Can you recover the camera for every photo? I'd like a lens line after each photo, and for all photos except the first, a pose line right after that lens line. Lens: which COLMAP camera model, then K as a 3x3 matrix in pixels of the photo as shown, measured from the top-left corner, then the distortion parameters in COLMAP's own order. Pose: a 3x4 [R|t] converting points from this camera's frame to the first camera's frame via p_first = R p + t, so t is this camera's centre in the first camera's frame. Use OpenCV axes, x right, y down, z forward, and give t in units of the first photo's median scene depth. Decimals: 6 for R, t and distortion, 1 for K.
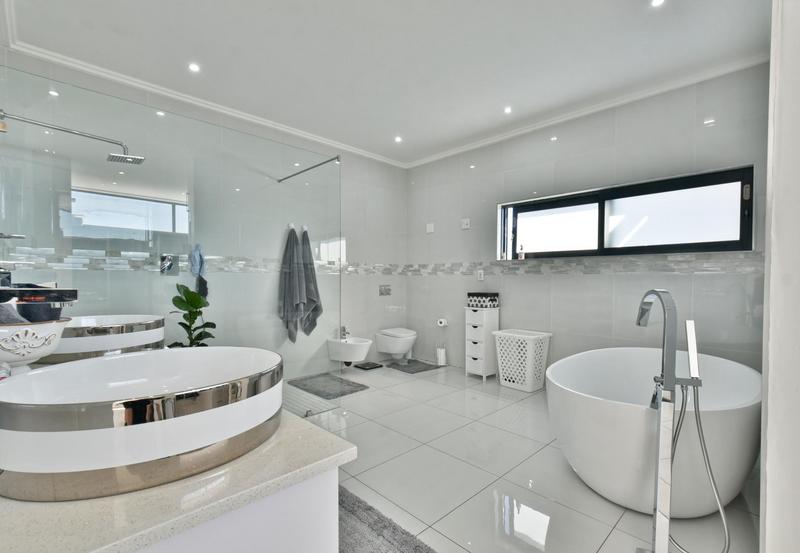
lens RADIAL K [[368.1, 0, 399.2], [0, 368.1, 287.4], [0, 0, 1]] dist [-0.000514, -0.000046]
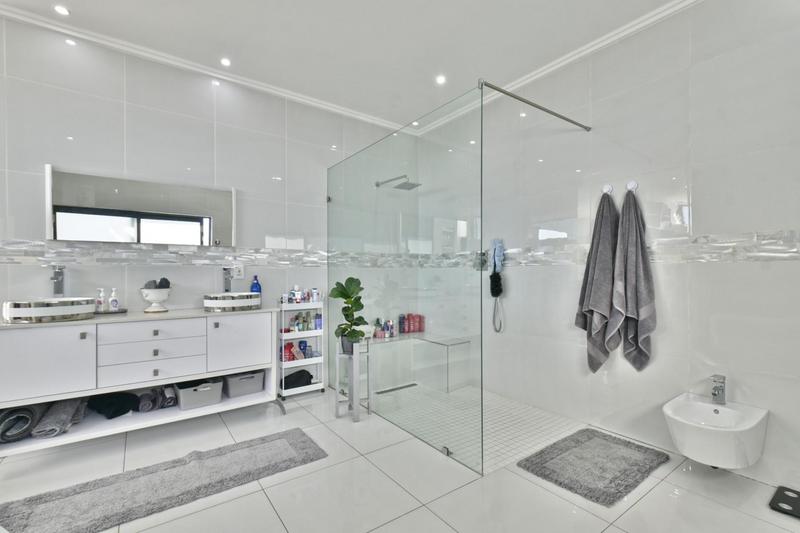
lens RADIAL K [[357.8, 0, 397.0], [0, 357.8, 275.5], [0, 0, 1]] dist [0.001038, 0.000058]
pose [[-0.148026, 0.001140, -0.988983, 0.374096], [-0.013057, 0.999910, 0.003107, -0.015918], [0.988897, 0.013373, -0.147998, 0.736050]]
